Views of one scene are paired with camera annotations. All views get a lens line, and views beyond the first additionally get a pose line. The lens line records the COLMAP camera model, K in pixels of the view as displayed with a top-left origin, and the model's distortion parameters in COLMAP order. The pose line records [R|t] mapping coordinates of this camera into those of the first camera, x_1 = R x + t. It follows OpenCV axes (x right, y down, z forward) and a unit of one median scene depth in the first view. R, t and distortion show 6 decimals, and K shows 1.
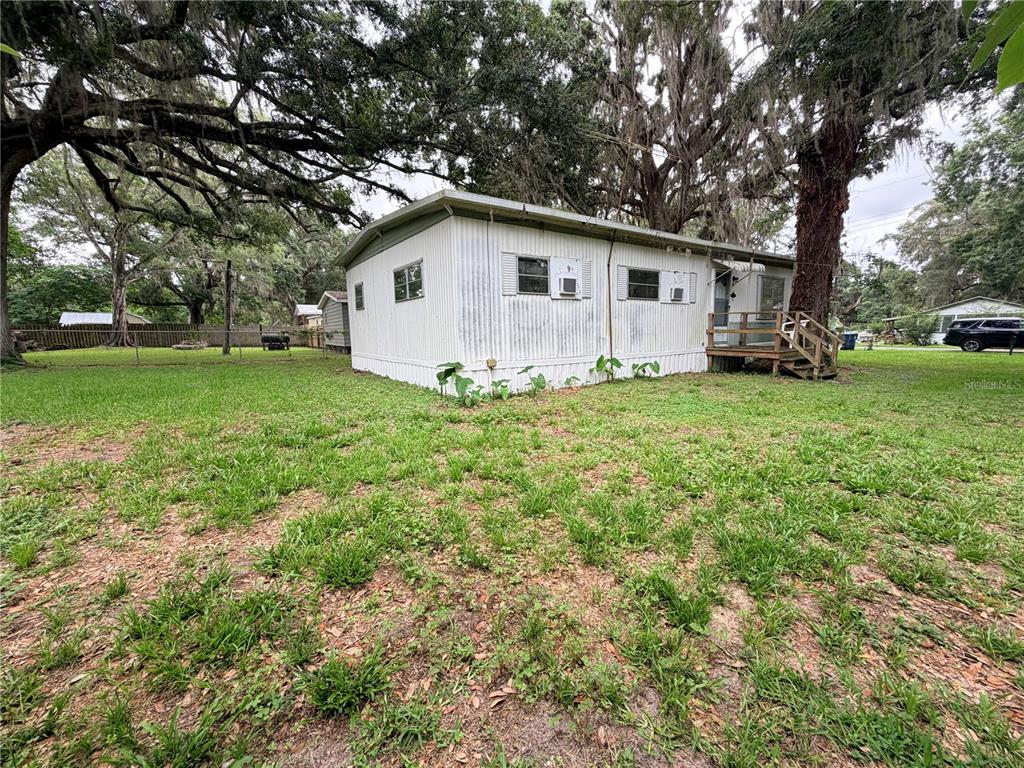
lens RADIAL K [[406.2, 0, 510.2], [0, 406.2, 385.6], [0, 0, 1]] dist [-0.000592, 0.000204]
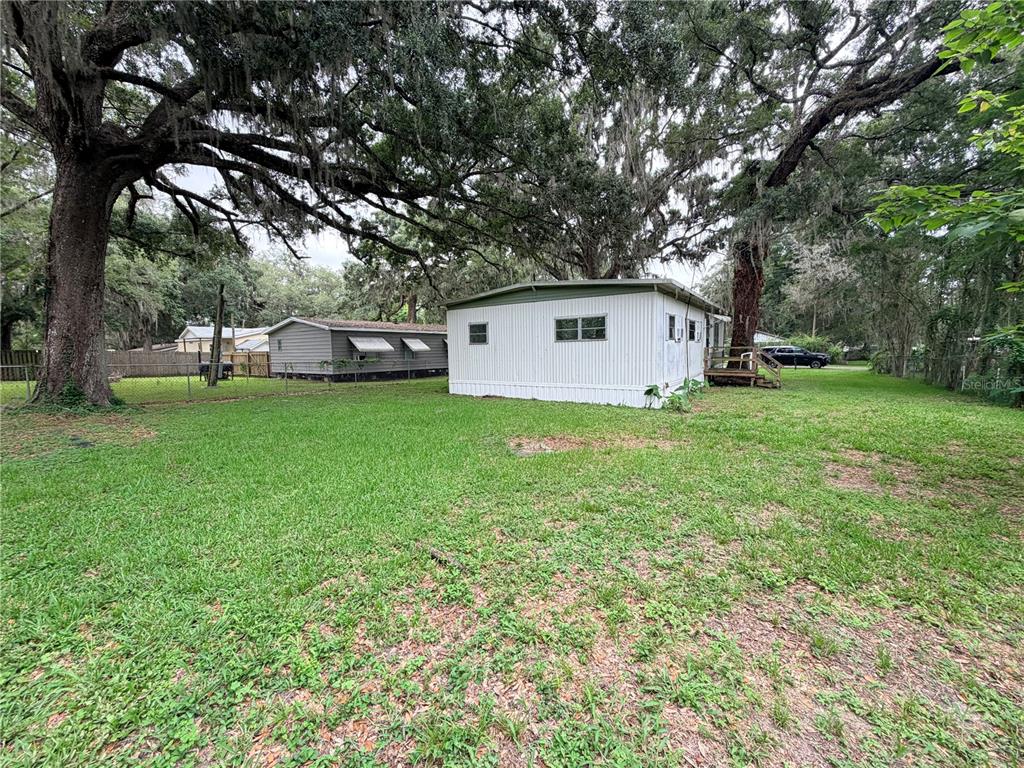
lens RADIAL K [[406.2, 0, 512.9], [0, 406.2, 384.7], [0, 0, 1]] dist [-0.000592, 0.000204]
pose [[0.927582, -0.033971, 0.372071, -0.620744], [0.053594, 0.997657, -0.042522, -0.012425], [-0.369755, 0.059384, 0.927230, -0.109082]]
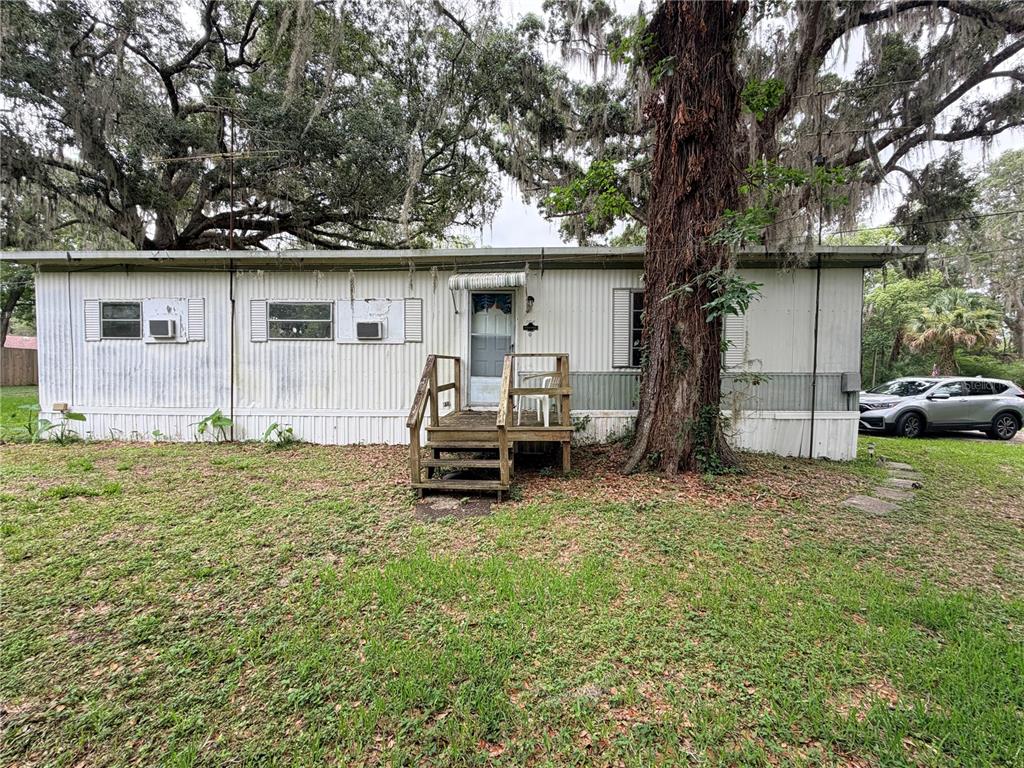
lens RADIAL K [[406.2, 0, 507.4], [0, 406.2, 382.8], [0, 0, 1]] dist [-0.000592, 0.000204]
pose [[0.799938, 0.033625, -0.599140, 0.793405], [-0.100881, 0.991755, -0.079031, -0.080576], [0.591543, 0.123662, 0.796734, 0.458220]]
